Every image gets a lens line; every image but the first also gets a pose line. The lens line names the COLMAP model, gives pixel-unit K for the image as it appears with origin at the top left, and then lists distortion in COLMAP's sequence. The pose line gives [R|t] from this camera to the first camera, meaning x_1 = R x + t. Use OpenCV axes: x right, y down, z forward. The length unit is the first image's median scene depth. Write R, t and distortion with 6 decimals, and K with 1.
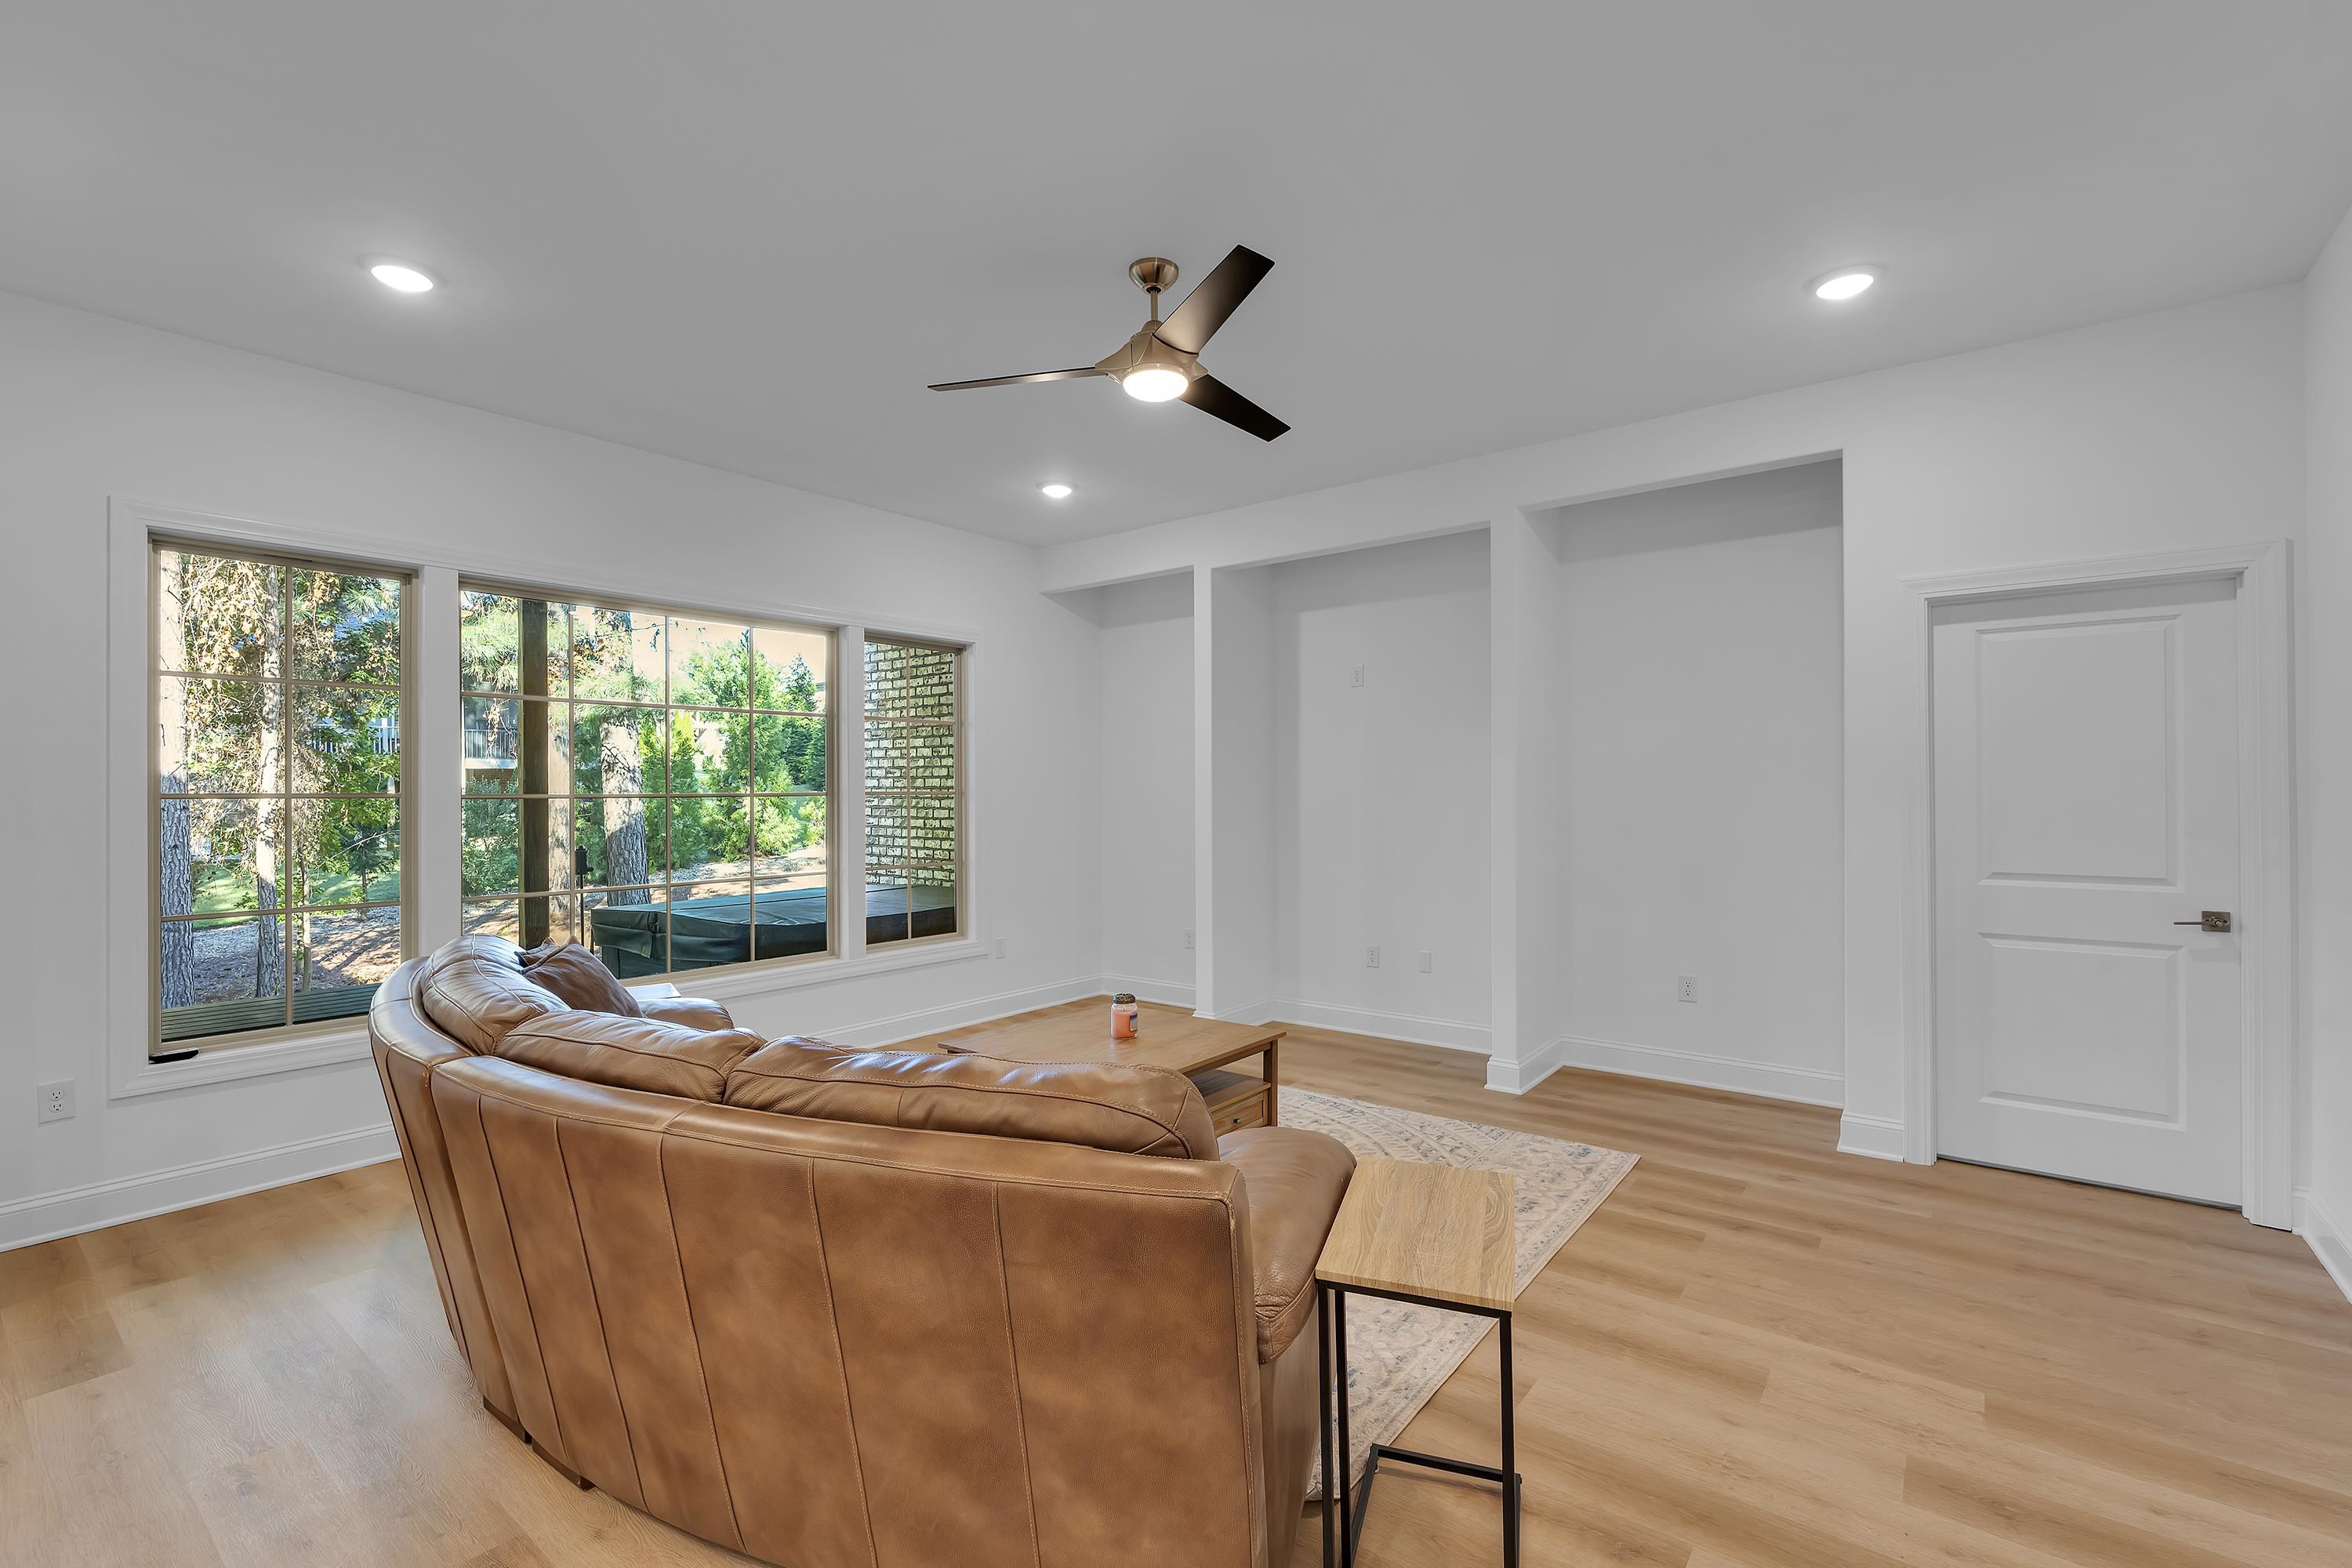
lens RADIAL K [[1031.7, 0, 1176.0], [0, 1031.7, 784.0], [0, 0, 1]] dist [-0.008713, 0.000031]
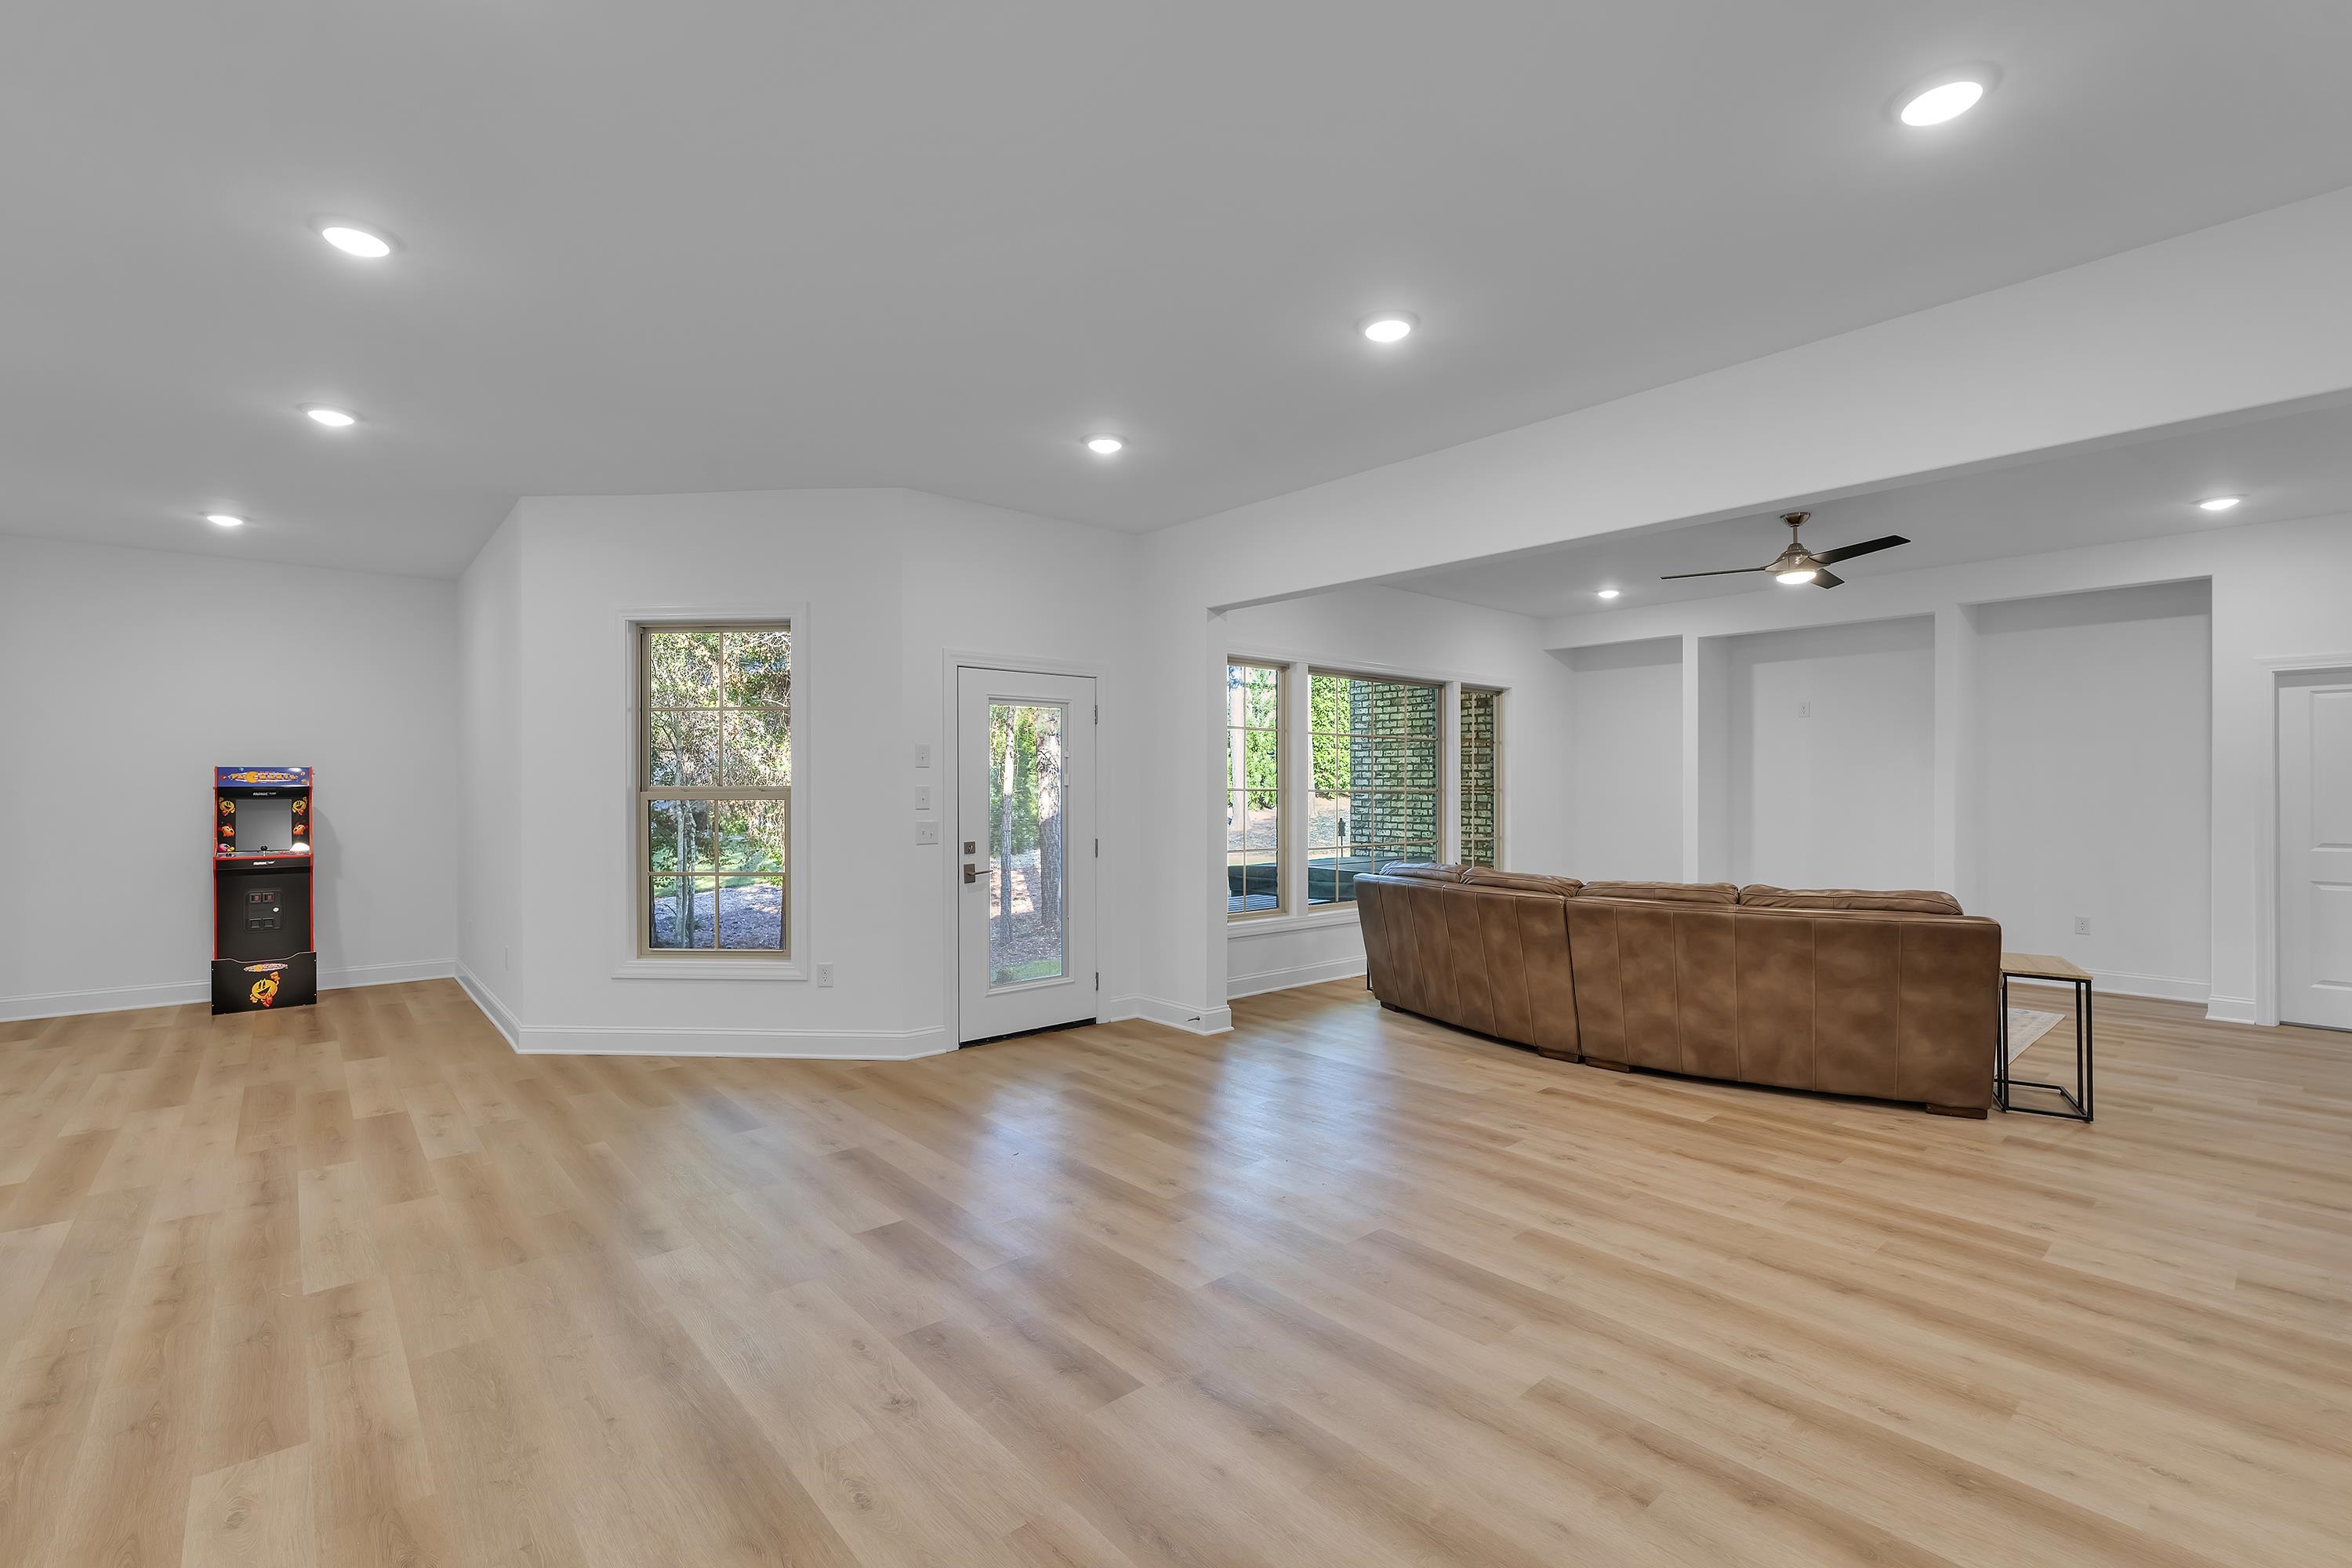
lens RADIAL K [[1031.7, 0, 1176.0], [0, 1031.7, 784.0], [0, 0, 1]] dist [-0.008713, 0.000031]
pose [[0.981574, 0.004052, -0.191040, -0.614395], [-0.003628, 0.999990, 0.002569, -0.003023], [0.191049, -0.001829, 0.981579, -0.849358]]
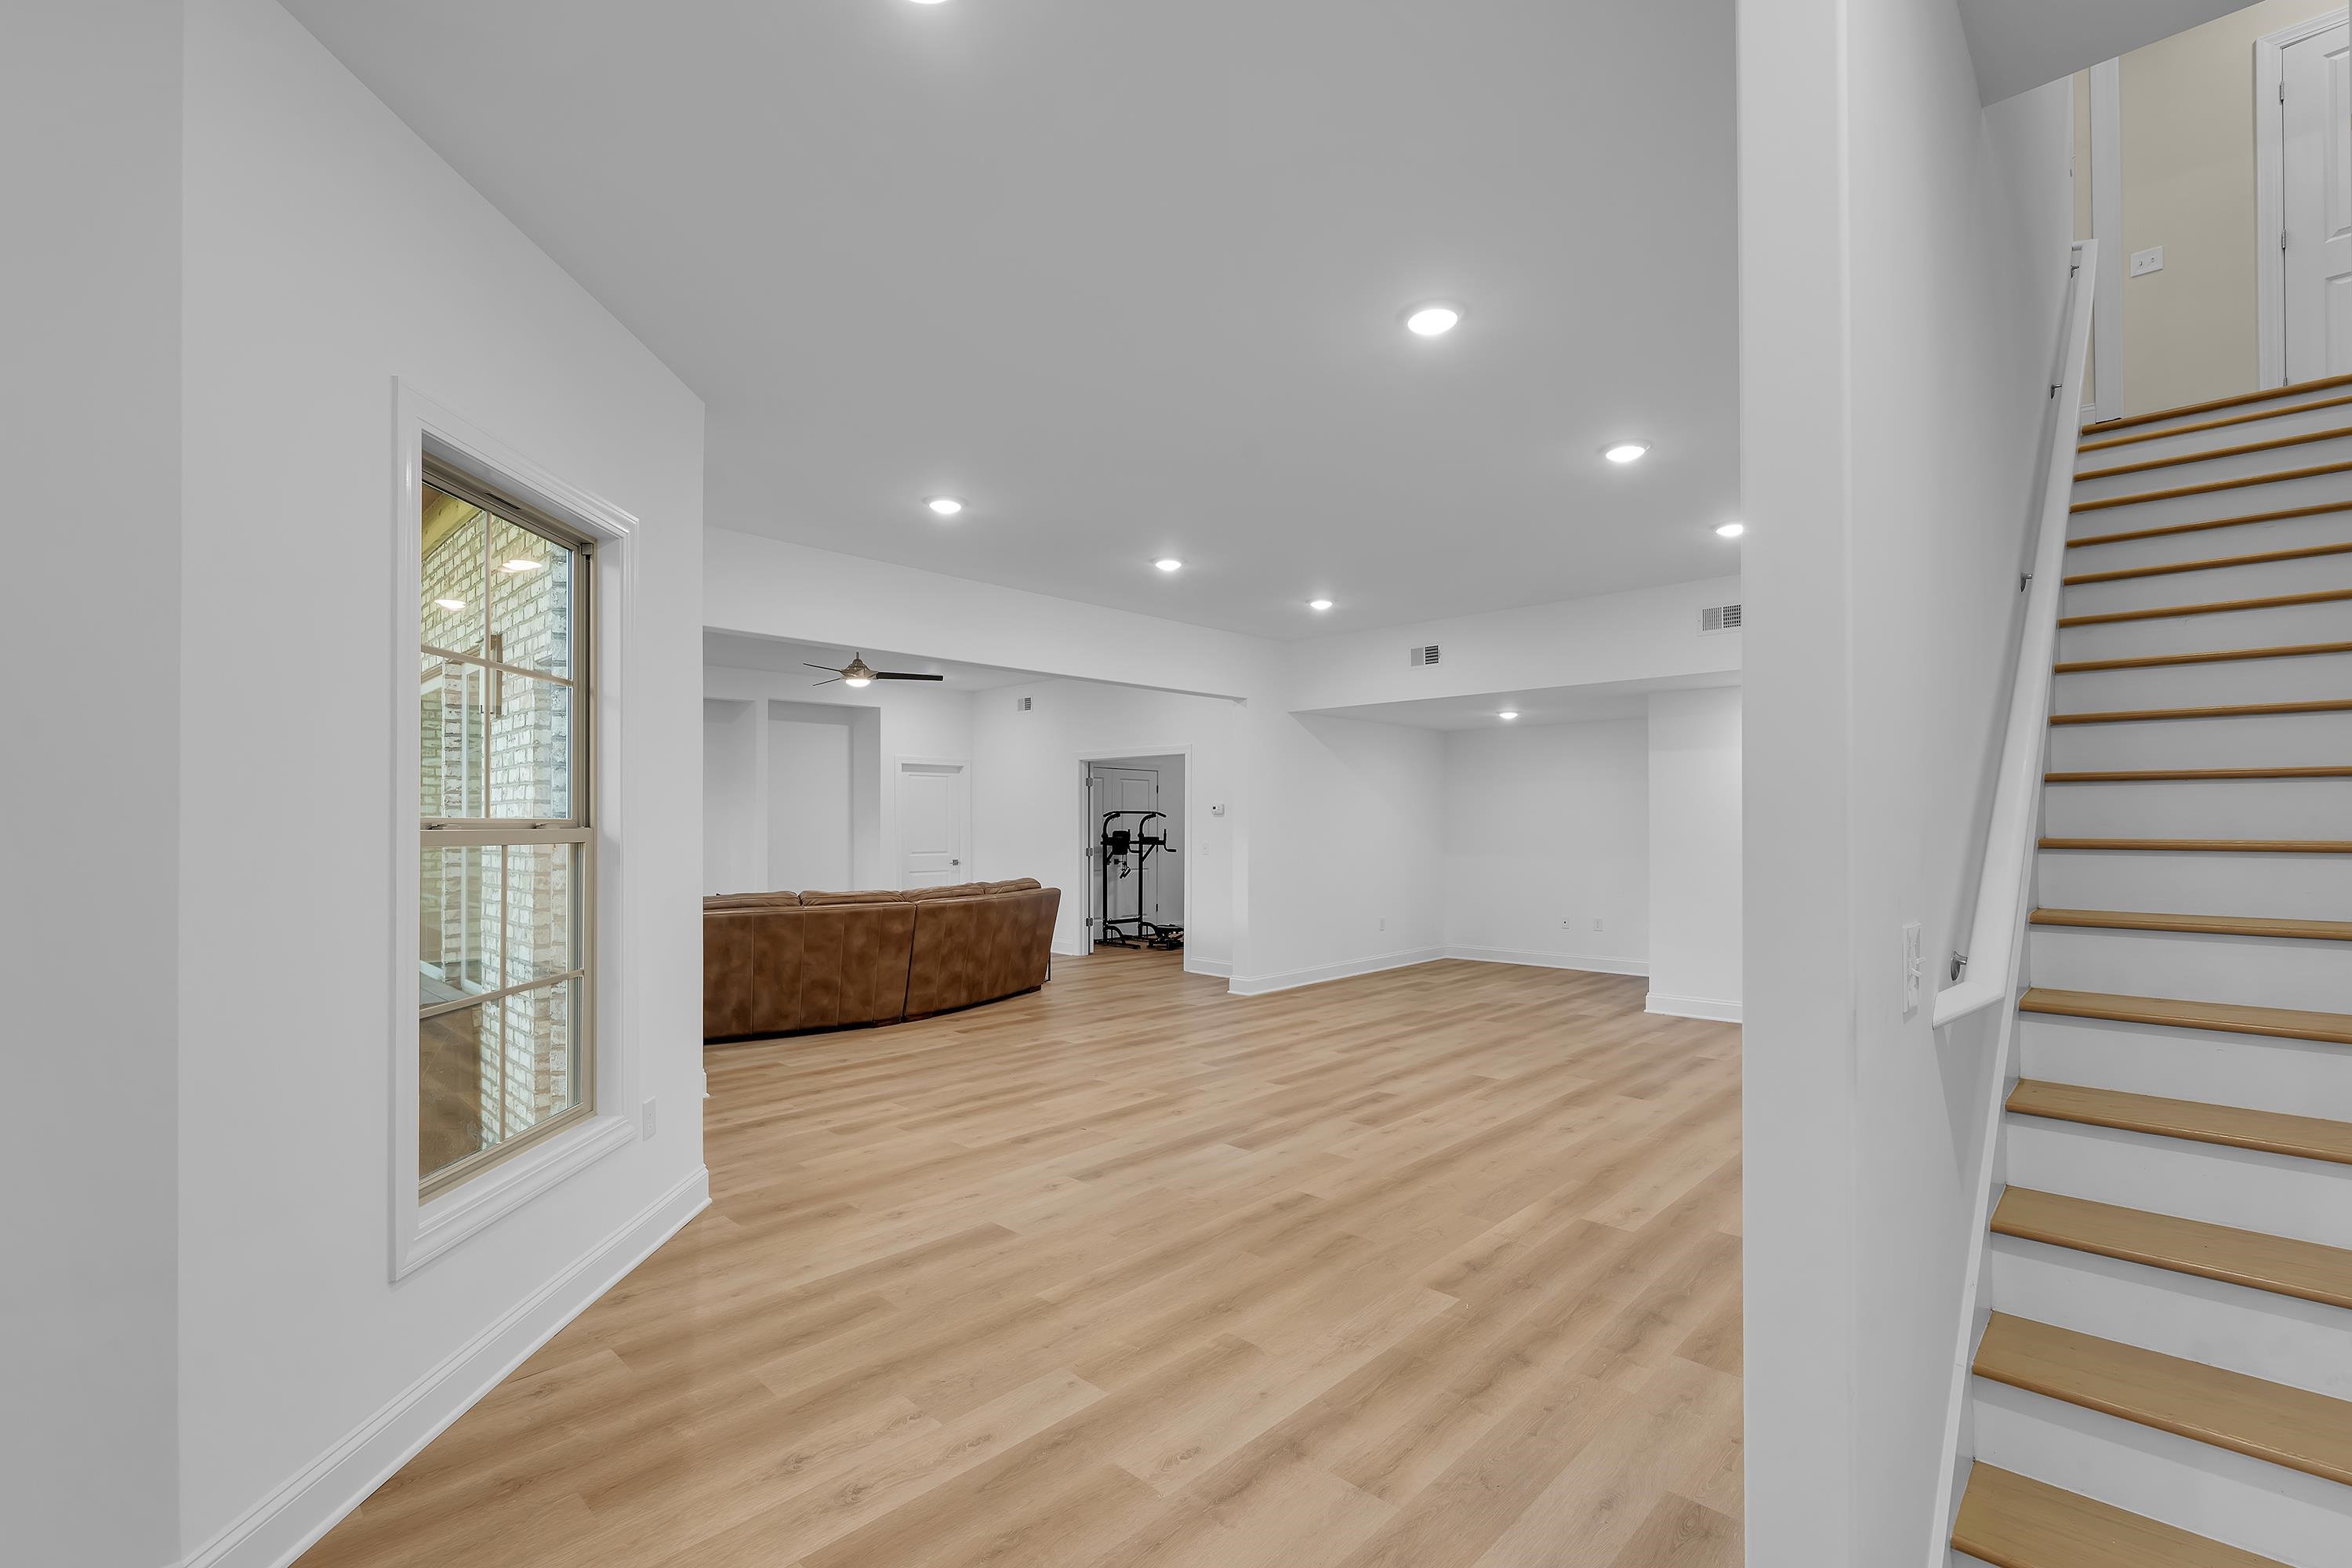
lens RADIAL K [[1043.8, 0, 1168.9], [0, 1043.8, 821.3], [0, 0, 1]] dist [-0.017173, -0.000040]
pose [[0.108596, 0.006690, 0.994063, -2.166000], [-0.003726, 0.999973, -0.006323, 0.008289], [-0.994079, -0.003017, 0.108618, -0.121008]]
